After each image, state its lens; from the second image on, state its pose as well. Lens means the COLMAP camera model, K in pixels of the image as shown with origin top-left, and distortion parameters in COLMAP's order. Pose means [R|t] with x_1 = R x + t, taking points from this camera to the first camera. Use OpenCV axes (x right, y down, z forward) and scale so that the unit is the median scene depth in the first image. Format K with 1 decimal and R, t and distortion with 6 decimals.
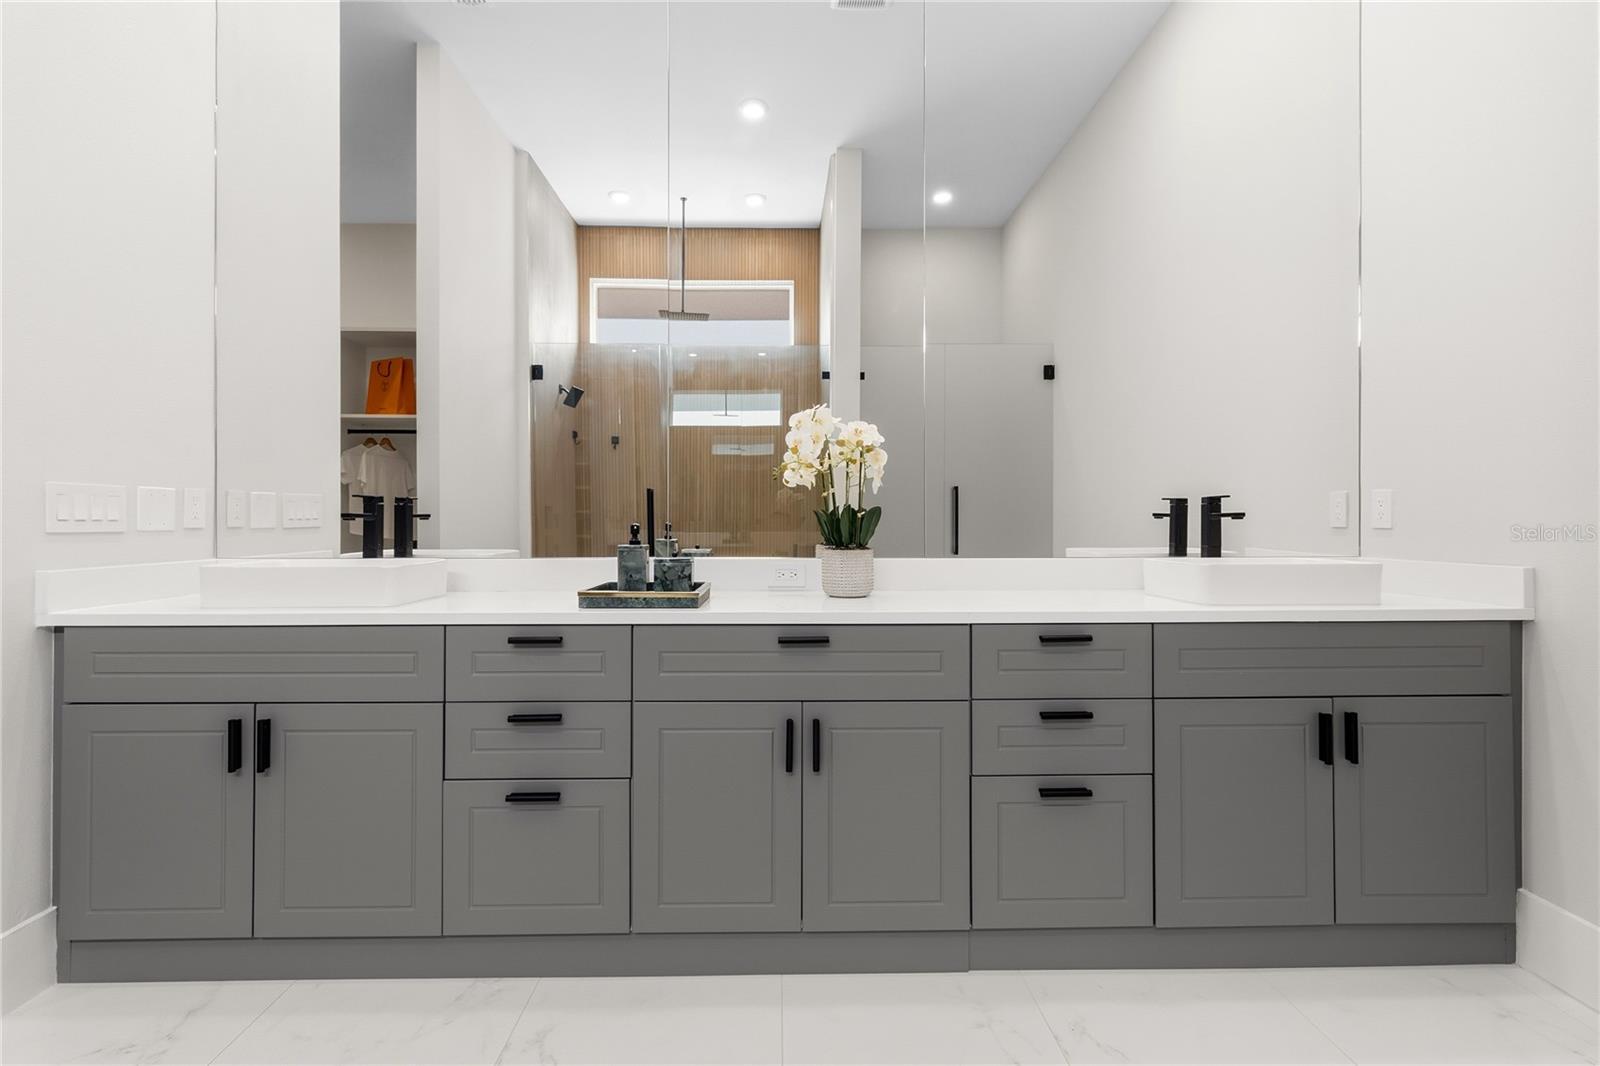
lens RADIAL K [[739.0, 0, 803.7], [0, 739.0, 527.4], [0, 0, 1]] dist [-0.000620, -0.000516]
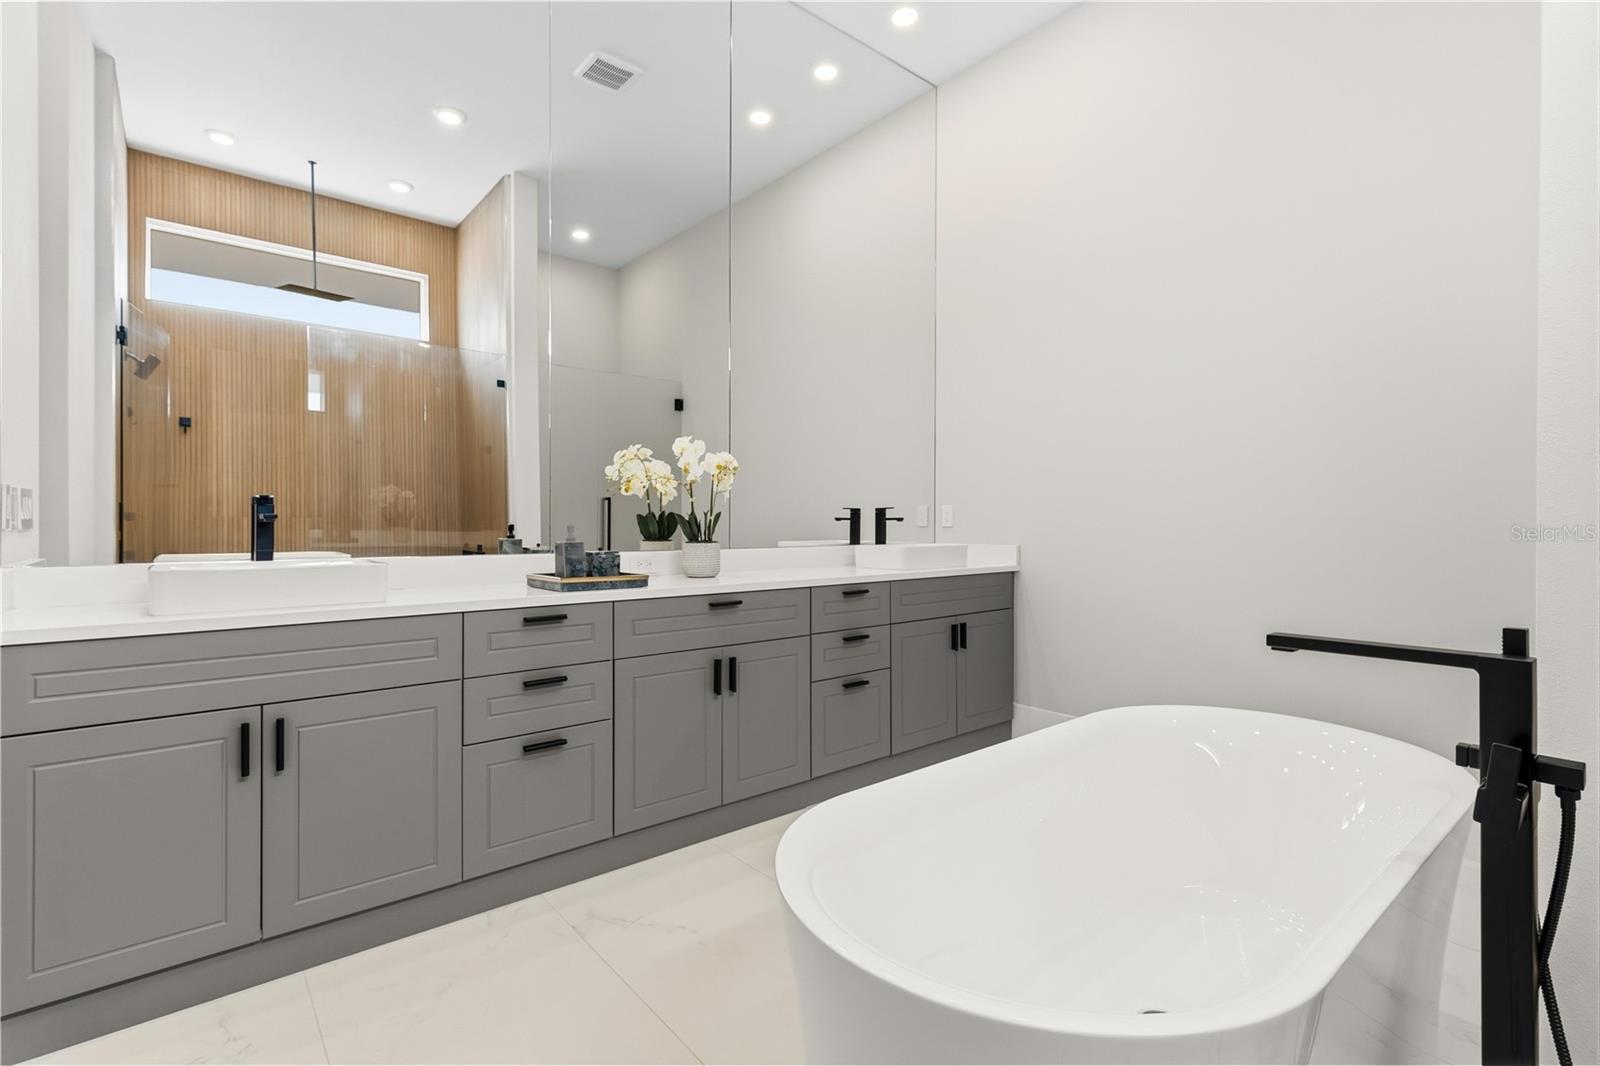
lens RADIAL K [[755.2, 0, 800.0], [0, 755.2, 533.0], [0, 0, 1]] dist [0.001191, -0.008360]
pose [[0.771373, -0.007666, 0.636338, -0.716657], [0.003966, 0.999966, 0.007239, 0.002095], [-0.636372, -0.003060, 0.771377, -0.208924]]
